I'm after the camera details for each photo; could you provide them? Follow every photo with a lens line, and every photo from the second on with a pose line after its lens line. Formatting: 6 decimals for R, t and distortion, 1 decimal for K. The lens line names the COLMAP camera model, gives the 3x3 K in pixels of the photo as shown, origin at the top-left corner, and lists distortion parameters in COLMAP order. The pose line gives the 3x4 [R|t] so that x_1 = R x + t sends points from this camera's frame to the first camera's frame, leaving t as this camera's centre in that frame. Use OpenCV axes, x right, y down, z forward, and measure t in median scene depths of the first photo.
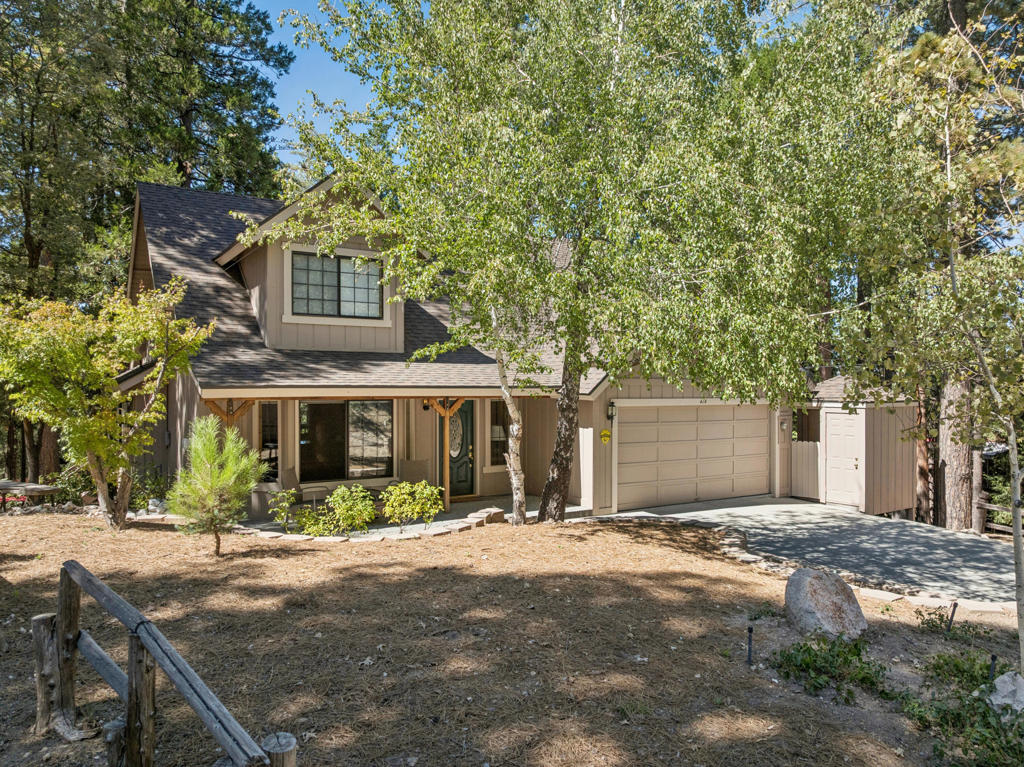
lens RADIAL K [[722.2, 0, 512.6], [0, 722.2, 383.4], [0, 0, 1]] dist [-0.033376, 0.005303]
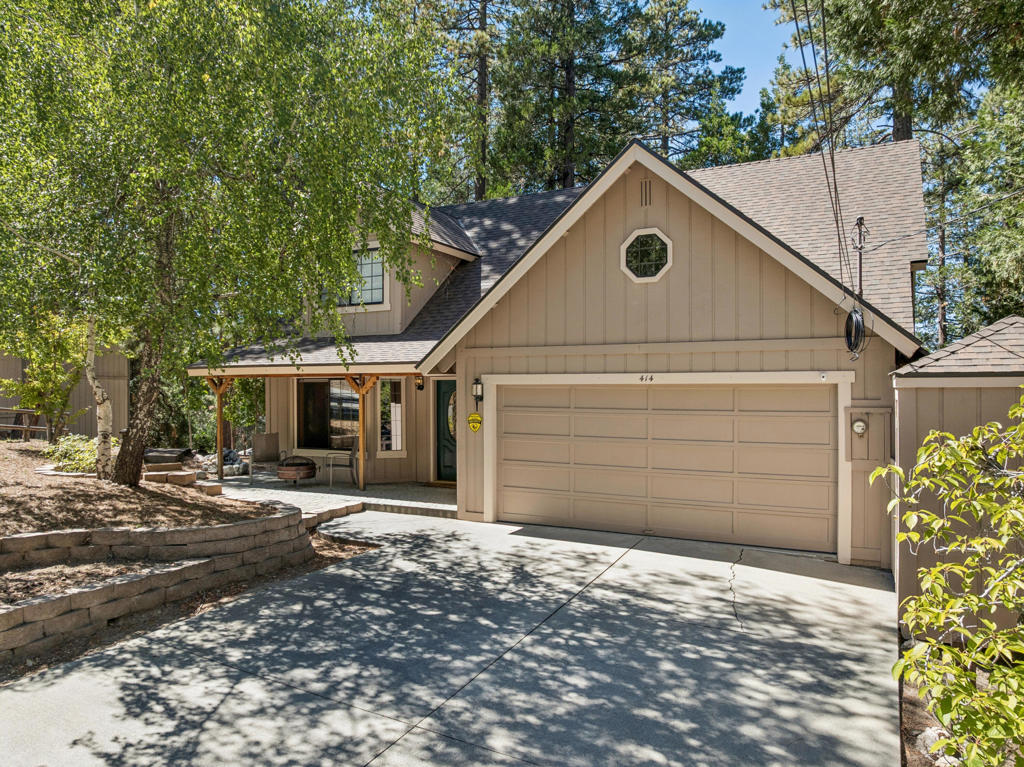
lens RADIAL K [[722.2, 0, 511.6], [0, 722.2, 386.8], [0, 0, 1]] dist [-0.033376, 0.005303]
pose [[0.493290, -0.003993, -0.869856, 0.804213], [0.005484, 0.999984, -0.001480, 0.034991], [0.869847, -0.004040, 0.493304, 0.619470]]
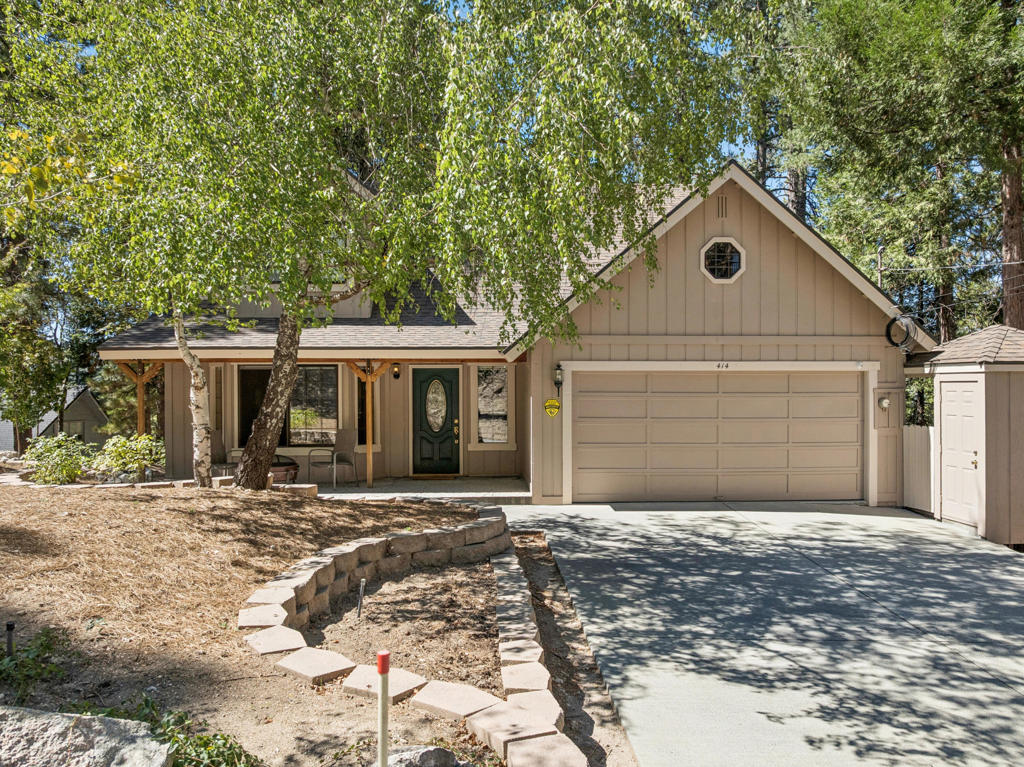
lens RADIAL K [[722.2, 0, 517.0], [0, 722.2, 394.6], [0, 0, 1]] dist [-0.033376, 0.005303]
pose [[0.871043, 0.000903, -0.491206, 0.470473], [0.005302, 0.999923, 0.011239, 0.048131], [0.491178, -0.012394, 0.870971, 0.267674]]
